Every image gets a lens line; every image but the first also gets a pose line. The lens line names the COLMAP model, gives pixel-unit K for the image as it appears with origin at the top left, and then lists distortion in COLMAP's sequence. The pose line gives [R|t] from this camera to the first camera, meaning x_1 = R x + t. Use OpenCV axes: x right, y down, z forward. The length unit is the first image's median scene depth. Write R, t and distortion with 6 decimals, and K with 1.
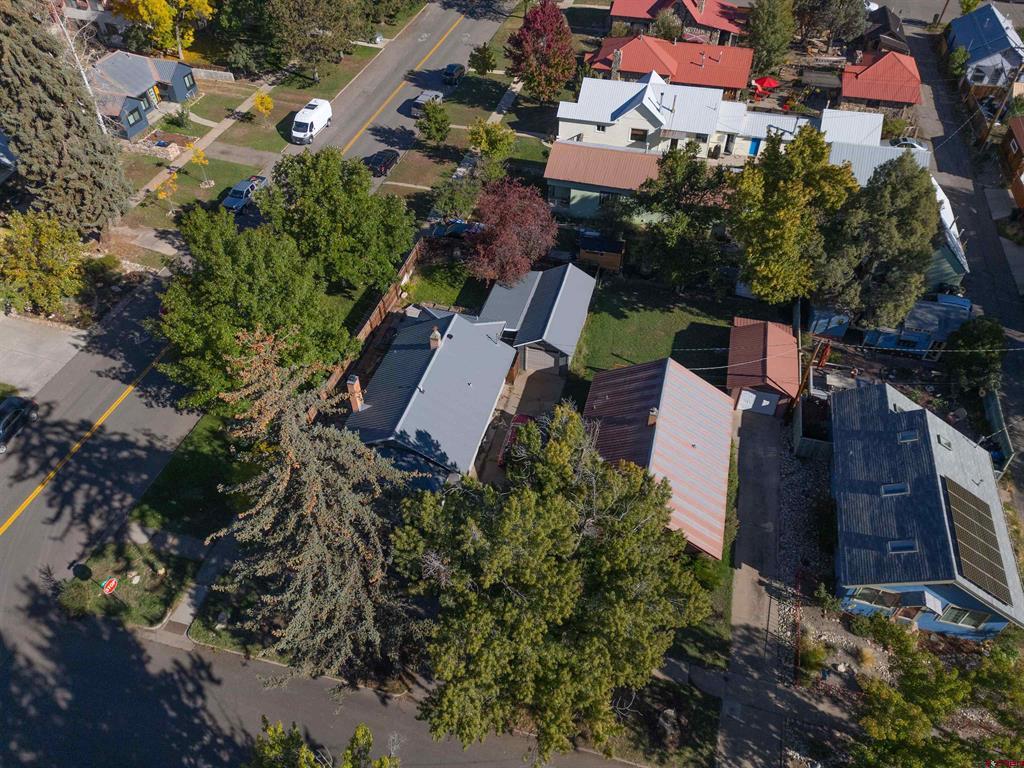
lens RADIAL K [[709.7, 0, 512.0], [0, 709.7, 384.0], [0, 0, 1]] dist [0.076571, -0.063154]
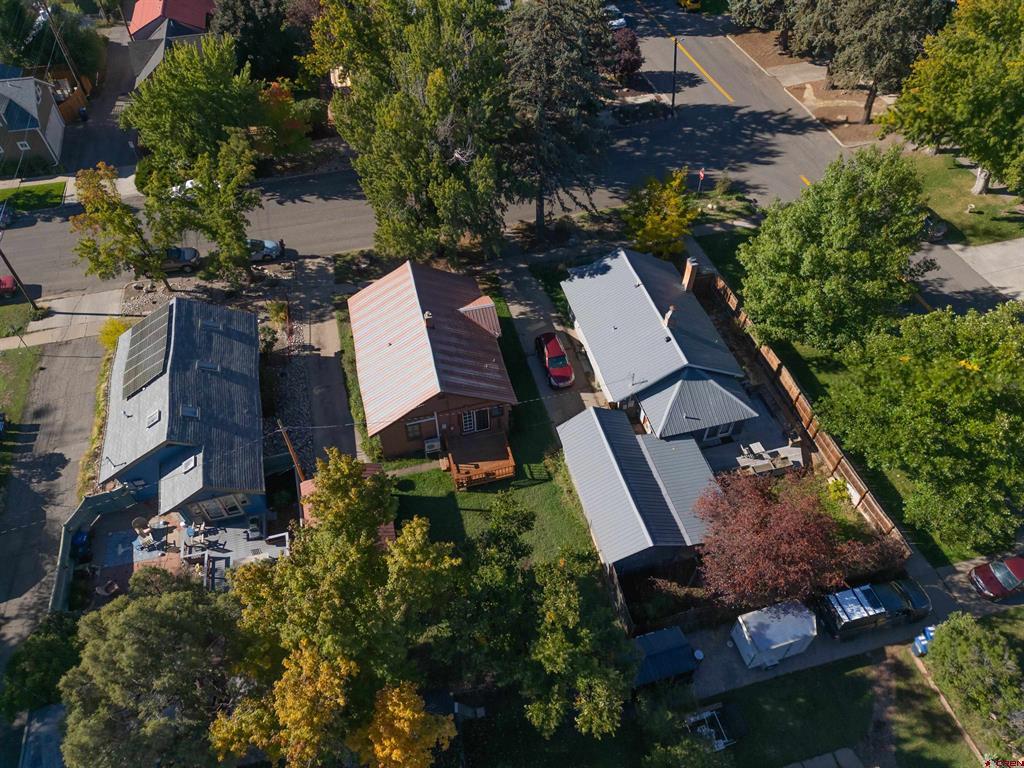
lens RADIAL K [[709.7, 0, 512.0], [0, 709.7, 384.0], [0, 0, 1]] dist [0.076571, -0.063154]
pose [[-0.864808, 0.385427, -0.321798, 0.495764], [-0.350523, -0.004559, 0.936543, -1.053409], [0.359502, 0.922727, 0.139044, 1.039003]]
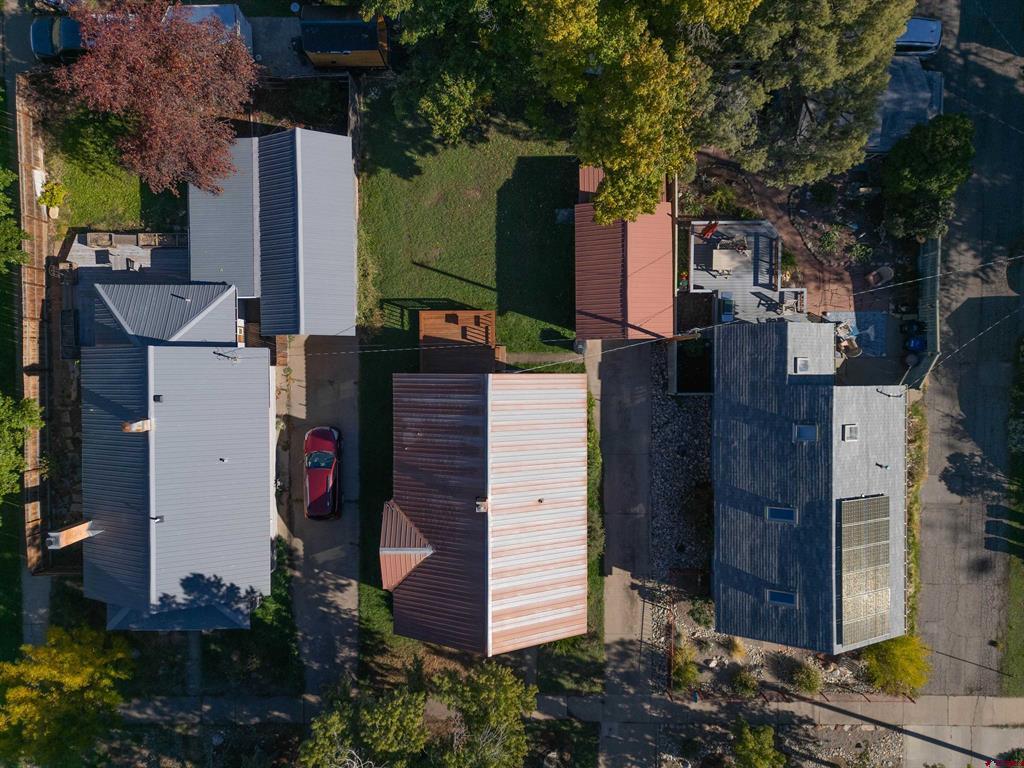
lens RADIAL K [[709.7, 0, 512.0], [0, 709.7, 384.0], [0, 0, 1]] dist [0.076571, -0.063154]
pose [[0.963309, -0.268379, -0.002927, 0.279124], [0.189057, 0.670772, 0.717163, -0.594645], [-0.190508, -0.691403, 0.696899, 0.595471]]
